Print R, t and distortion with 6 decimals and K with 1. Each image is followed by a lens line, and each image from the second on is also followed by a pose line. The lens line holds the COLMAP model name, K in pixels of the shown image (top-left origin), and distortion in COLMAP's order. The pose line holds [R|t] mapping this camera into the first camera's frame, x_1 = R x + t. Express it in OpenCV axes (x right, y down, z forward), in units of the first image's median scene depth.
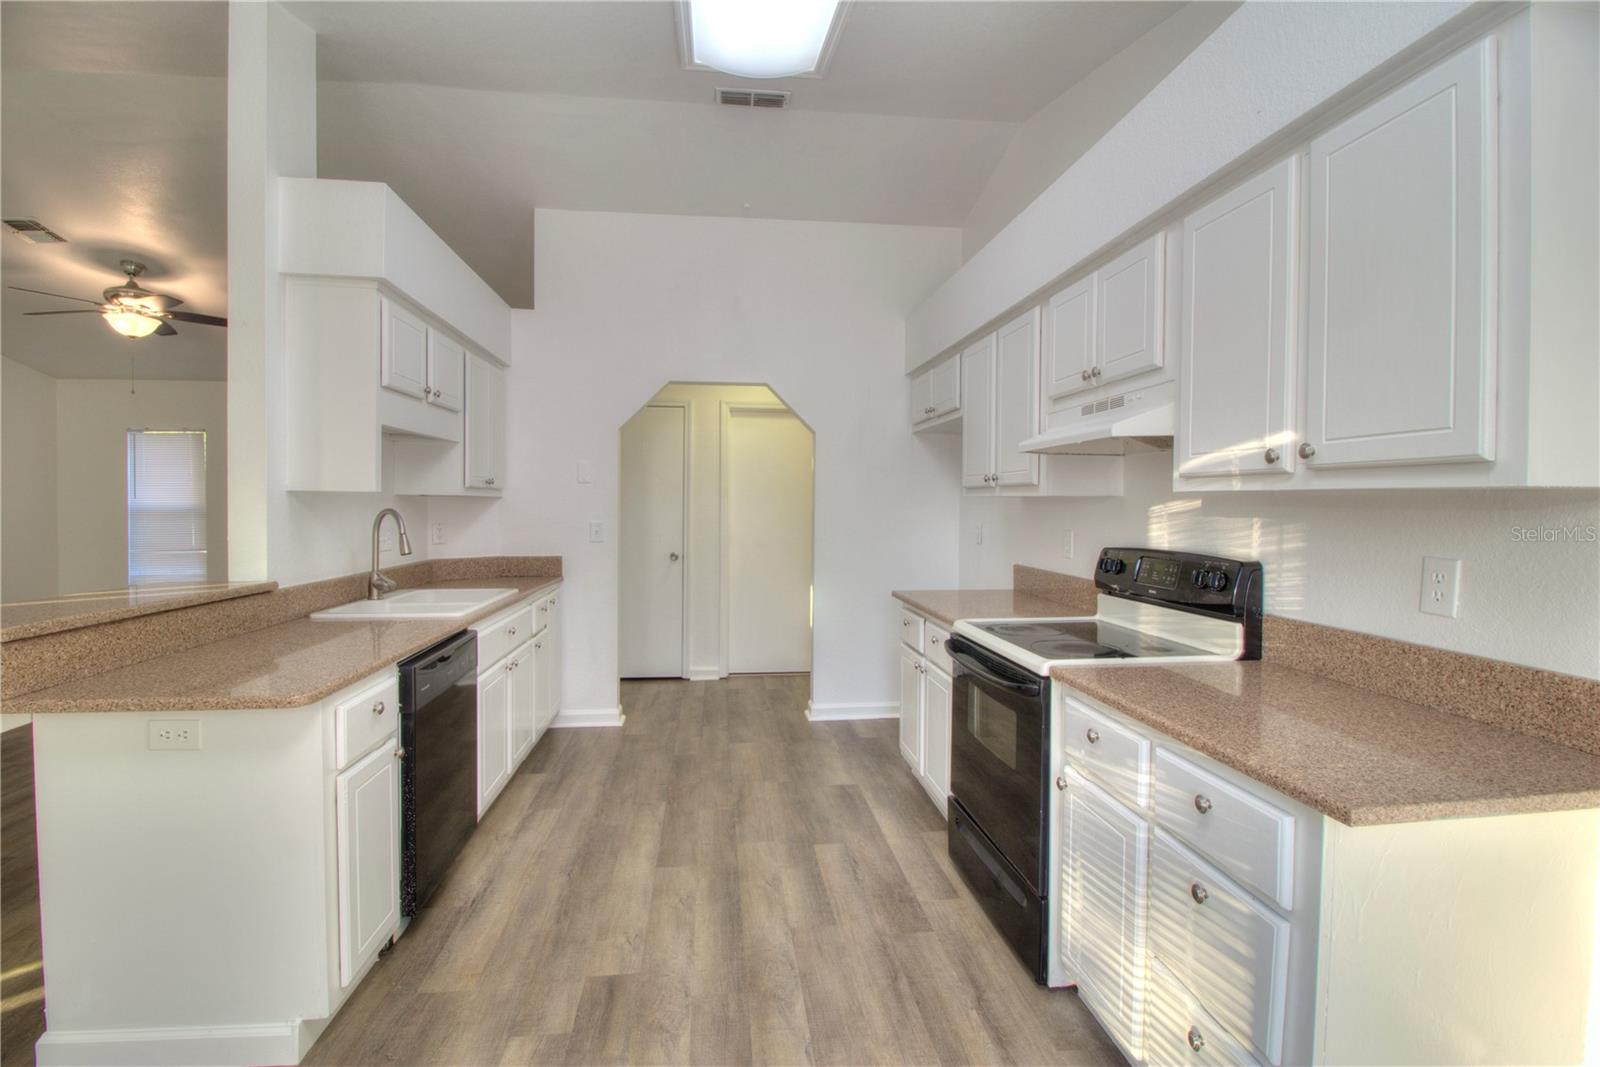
lens RADIAL K [[733.9, 0, 789.1], [0, 733.9, 523.8], [0, 0, 1]] dist [-0.004533, -0.004812]
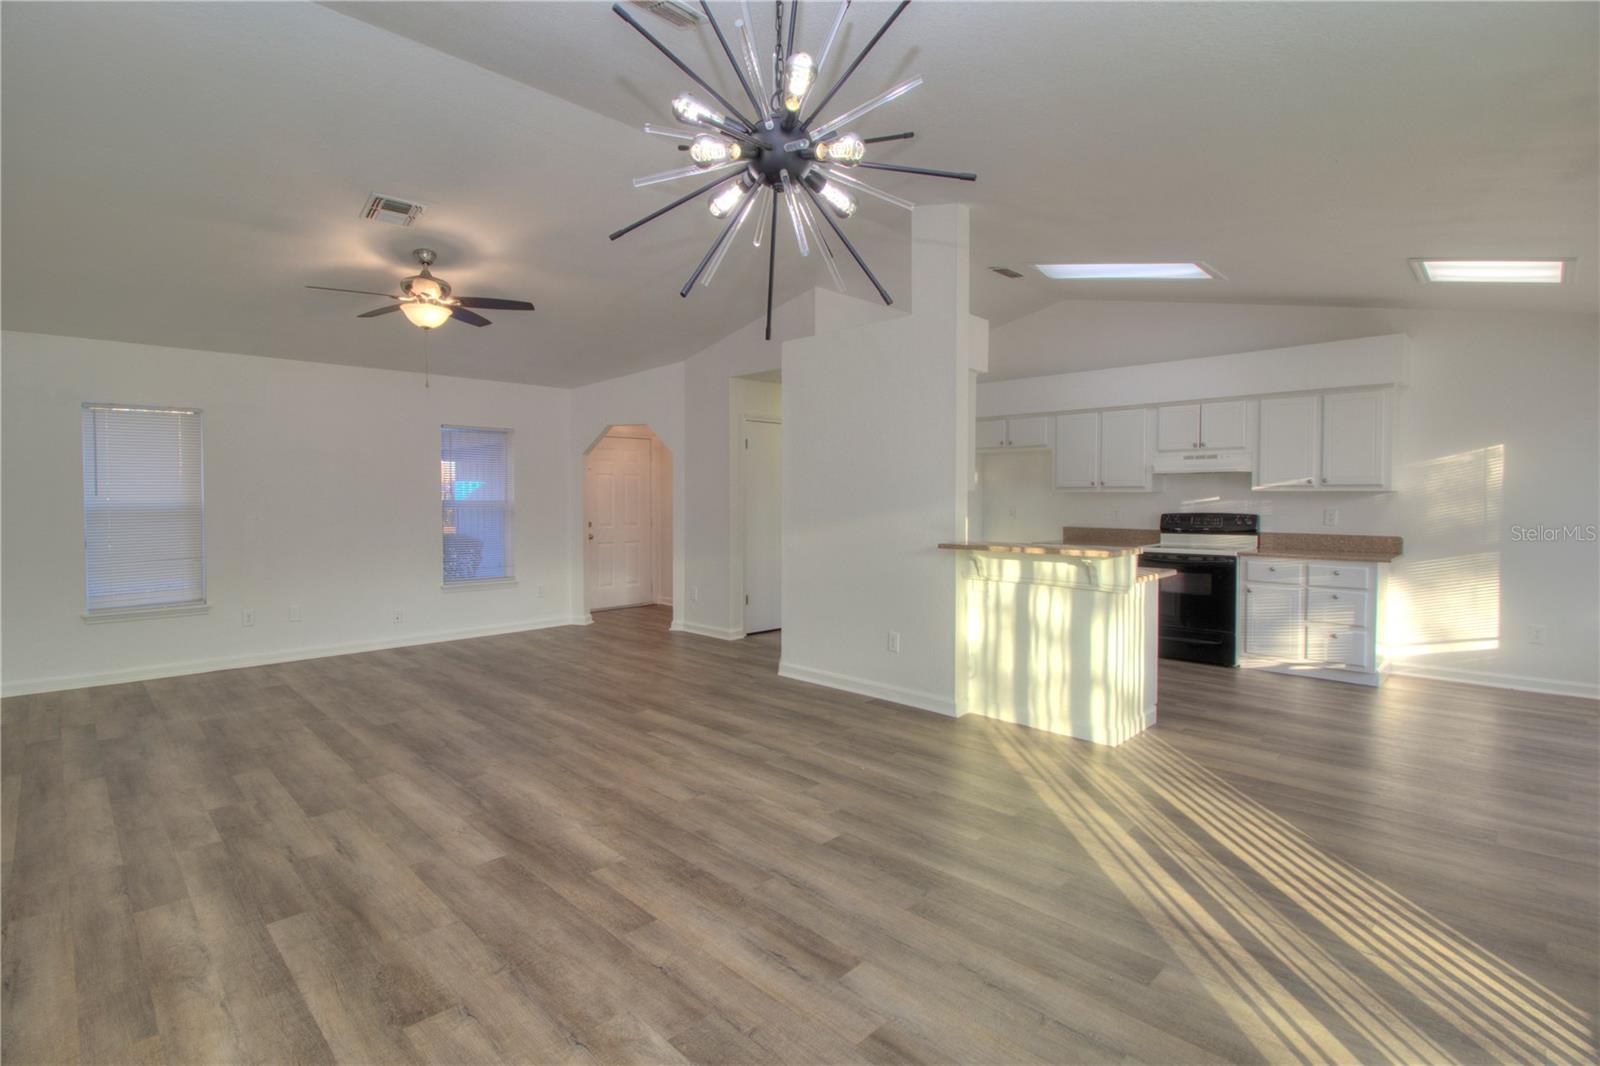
lens RADIAL K [[733.9, 0, 804.1], [0, 733.9, 517.1], [0, 0, 1]] dist [-0.004533, -0.004812]
pose [[0.783697, -0.023687, 0.620692, -2.223775], [0.022733, 0.999697, 0.009447, -0.006537], [-0.620727, 0.006706, 0.783998, -0.149838]]
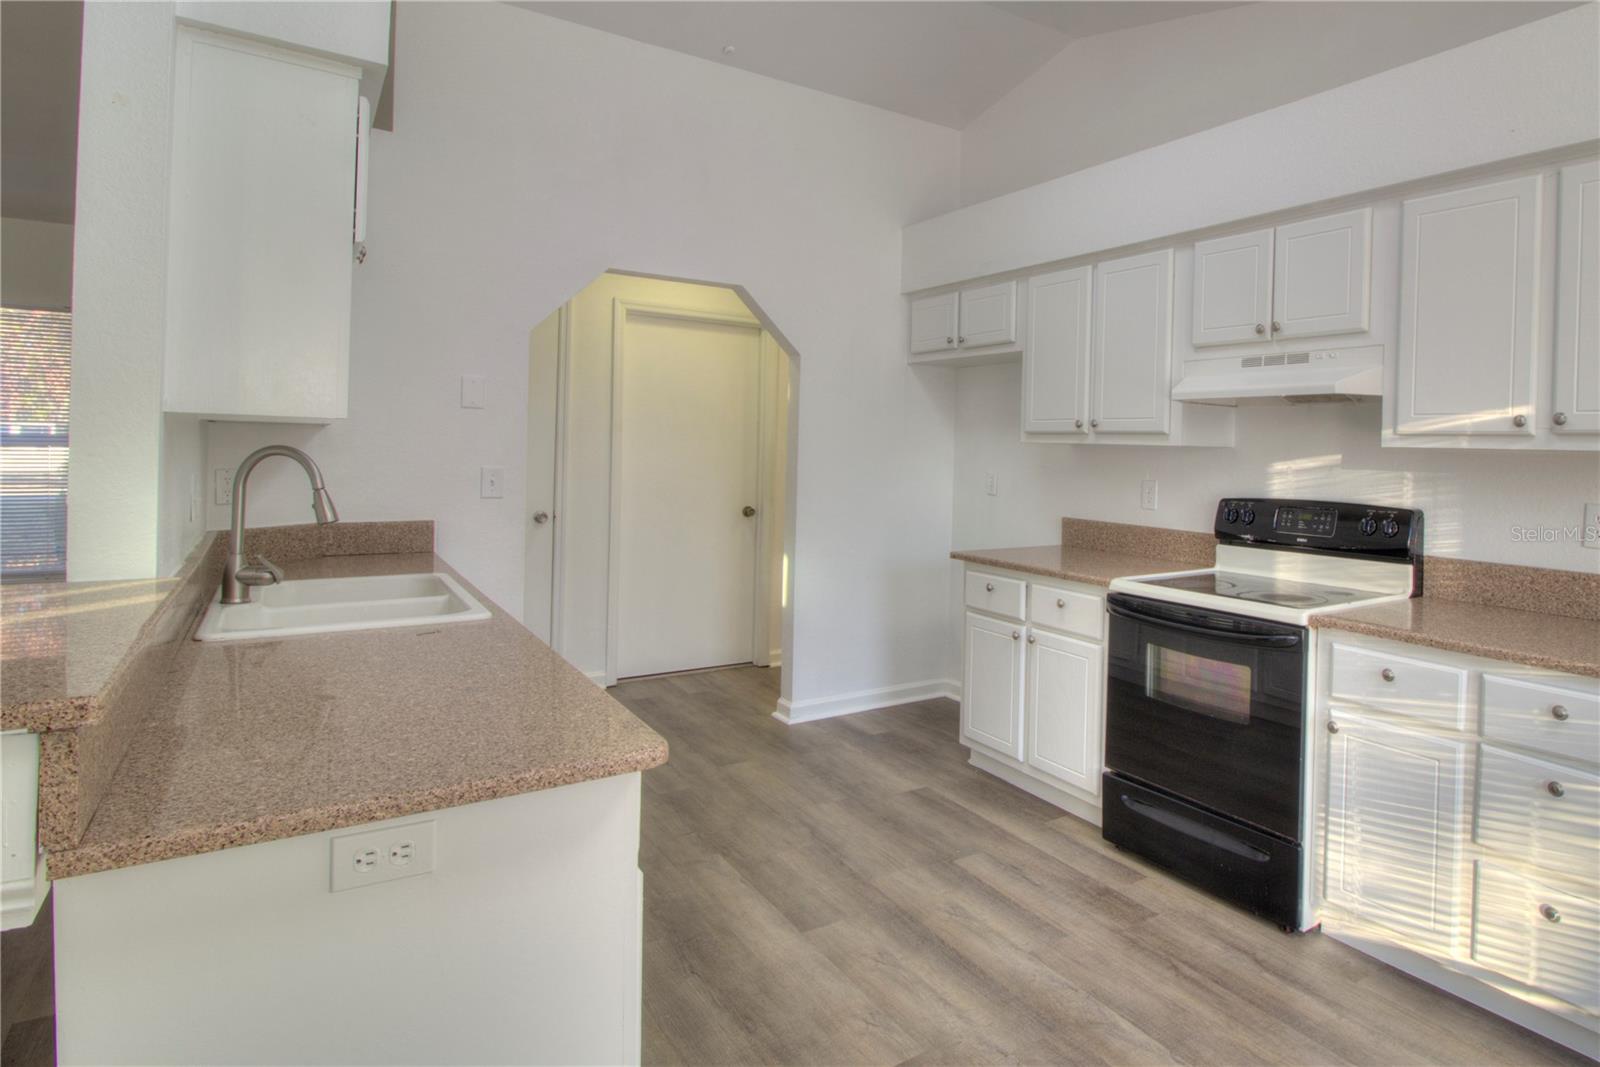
lens RADIAL K [[918.4, 0, 970.8], [0, 918.4, 465.3], [0, 0, 1]] dist [-0.004915, -0.003339]
pose [[0.857658, 0.007012, 0.514173, -0.580729], [-0.005275, 0.999974, -0.004838, -0.005760], [-0.514194, 0.001438, 0.857673, 0.118722]]
